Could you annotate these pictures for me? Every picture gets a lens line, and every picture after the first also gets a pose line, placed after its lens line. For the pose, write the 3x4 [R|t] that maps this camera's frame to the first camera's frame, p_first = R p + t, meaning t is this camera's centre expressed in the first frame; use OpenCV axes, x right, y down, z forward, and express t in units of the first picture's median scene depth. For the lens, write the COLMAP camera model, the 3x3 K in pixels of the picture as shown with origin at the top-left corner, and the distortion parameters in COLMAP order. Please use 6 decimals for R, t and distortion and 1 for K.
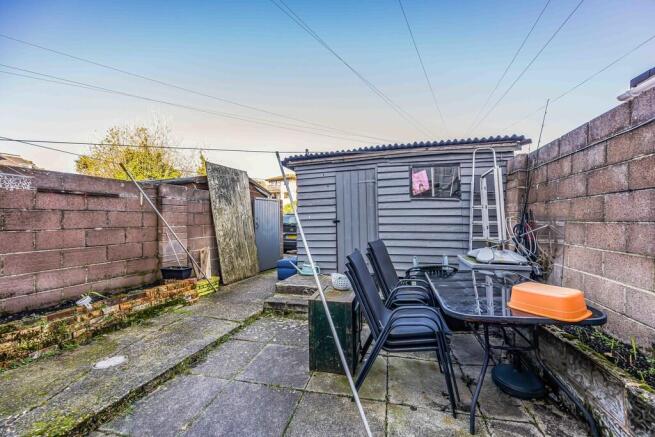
lens RADIAL K [[253.9, 0, 327.5], [0, 253.9, 218.5], [0, 0, 1]] dist [0.001266, 0.000123]
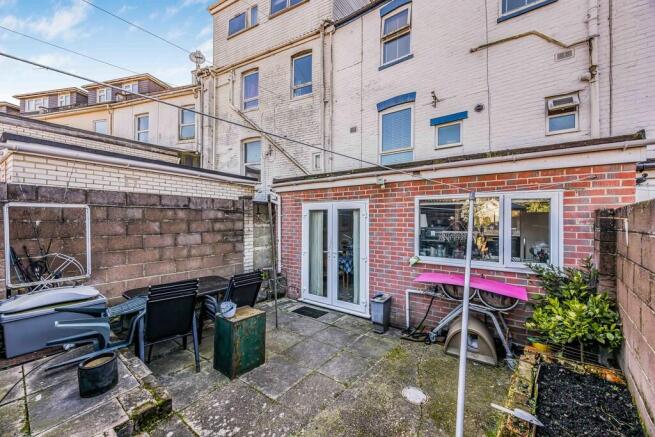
lens RADIAL K [[253.9, 0, 327.5], [0, 253.9, 218.5], [0, 0, 1]] dist [0.001266, 0.000123]
pose [[-0.921717, 0.005426, 0.387825, -0.993965], [-0.000509, 0.999884, -0.015197, -0.195144], [-0.387862, -0.014205, -0.921608, 2.301390]]
